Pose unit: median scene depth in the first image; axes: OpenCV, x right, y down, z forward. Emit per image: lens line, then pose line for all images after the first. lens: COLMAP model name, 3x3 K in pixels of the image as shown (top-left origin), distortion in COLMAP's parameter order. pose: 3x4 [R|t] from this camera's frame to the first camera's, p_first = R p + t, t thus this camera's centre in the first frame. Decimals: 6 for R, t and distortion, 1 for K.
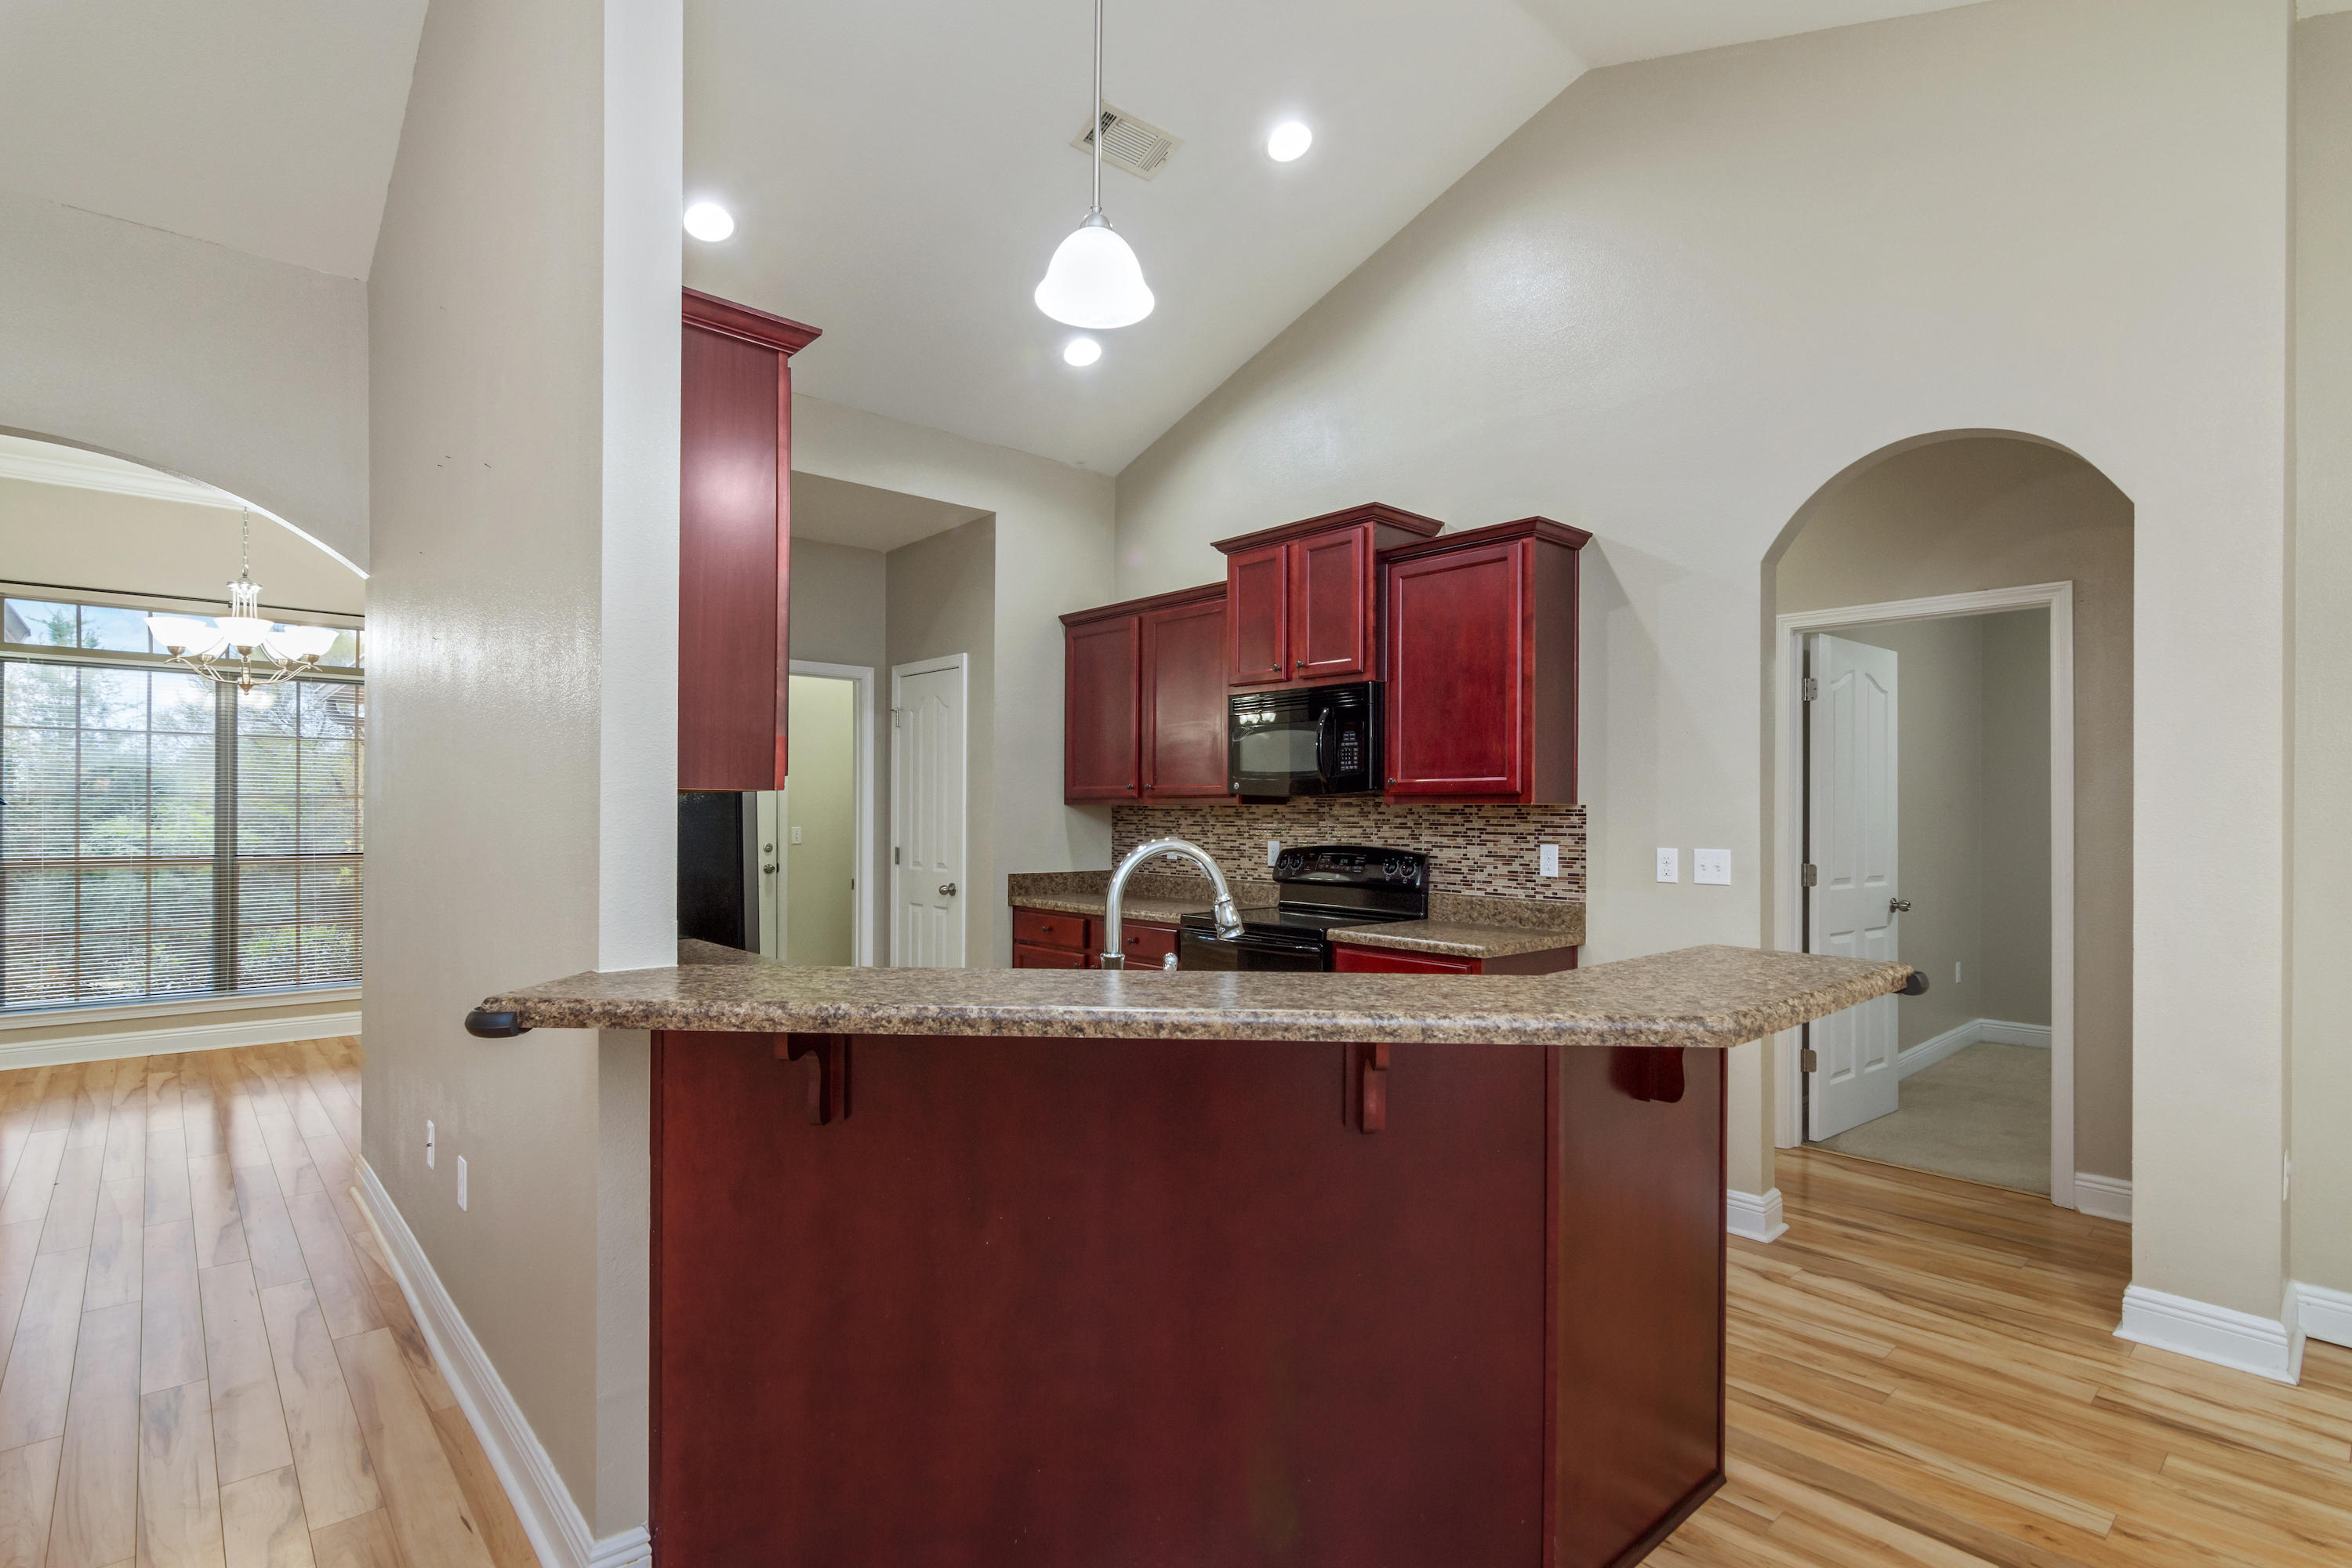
lens RADIAL K [[1124.4, 0, 1140.1], [0, 1124.4, 807.7], [0, 0, 1]] dist [-0.000870, 0.004726]
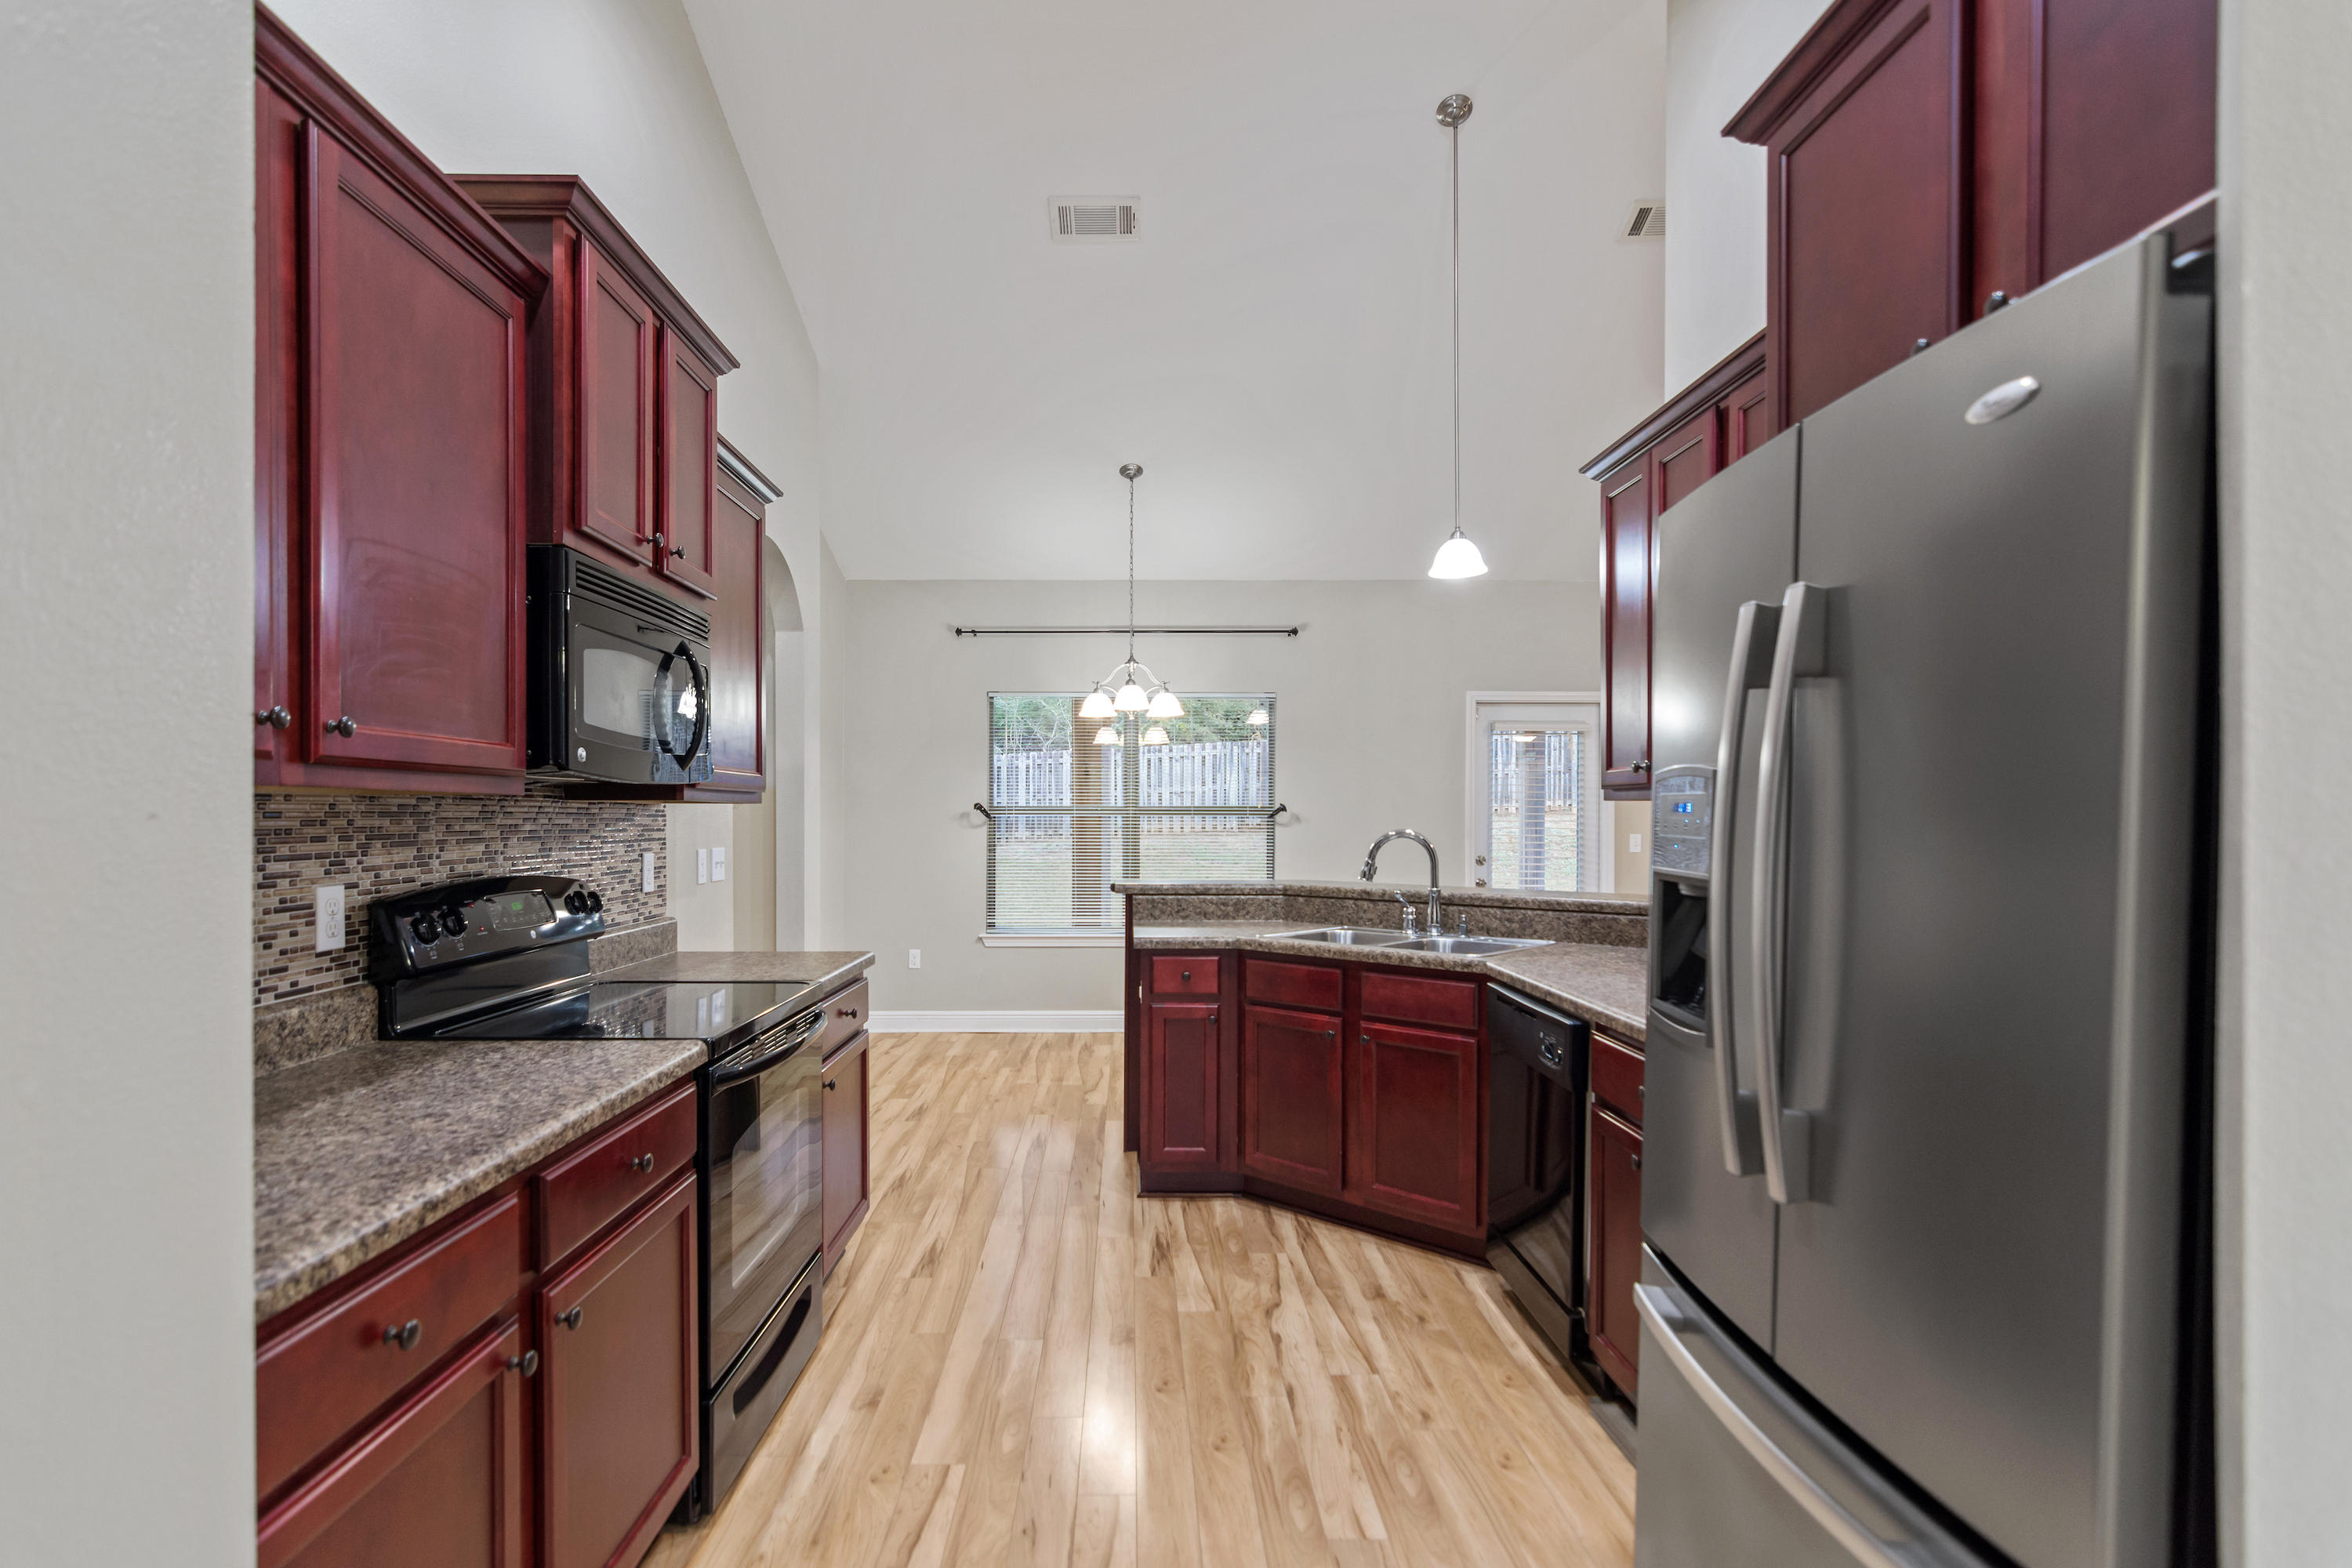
lens RADIAL K [[1124.4, 0, 1136.2], [0, 1124.4, 806.4], [0, 0, 1]] dist [-0.000870, 0.004726]
pose [[-0.757703, 0.004586, 0.652584, -0.443406], [-0.000499, 0.999971, -0.007607, 0.006140], [-0.652599, -0.006089, -0.757679, 1.436105]]
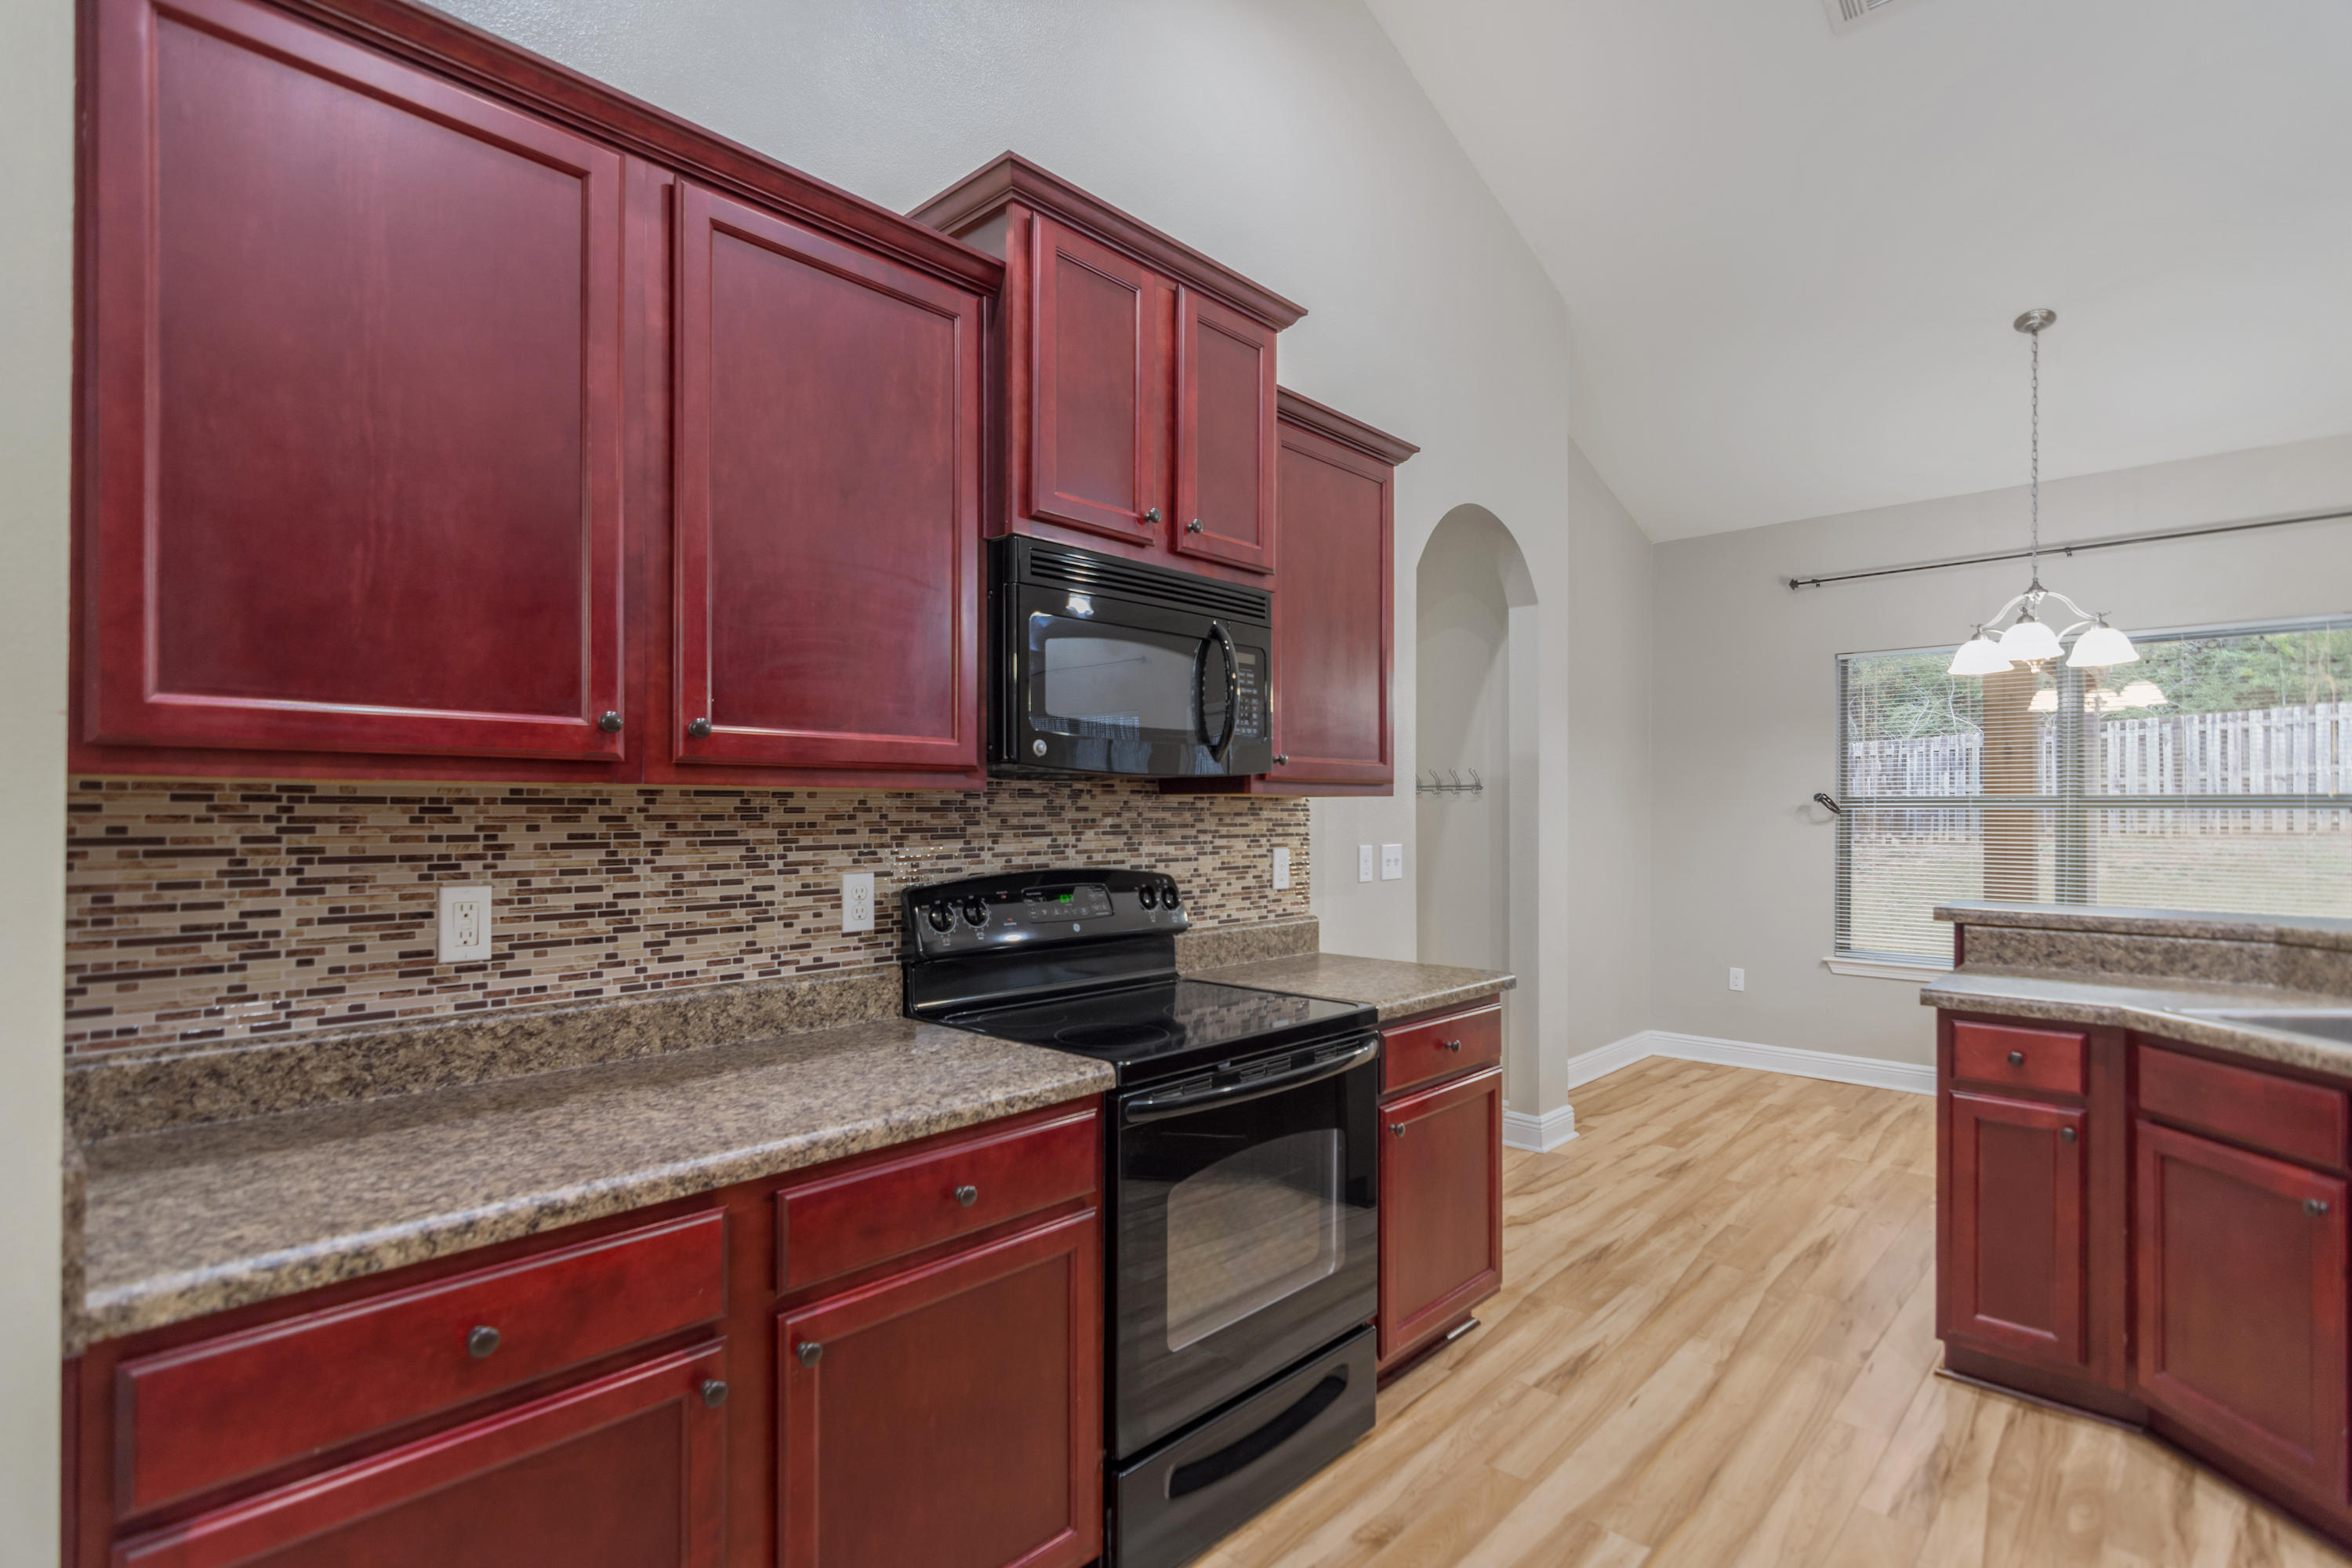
lens RADIAL K [[1124.4, 0, 1187.1], [0, 1124.4, 791.5], [0, 0, 1]] dist [-0.000870, 0.004726]
pose [[-0.110970, 0.013877, 0.993727, -0.416687], [0.000358, 0.999903, -0.013923, 0.005026], [-0.993824, -0.001189, -0.110964, 1.194916]]
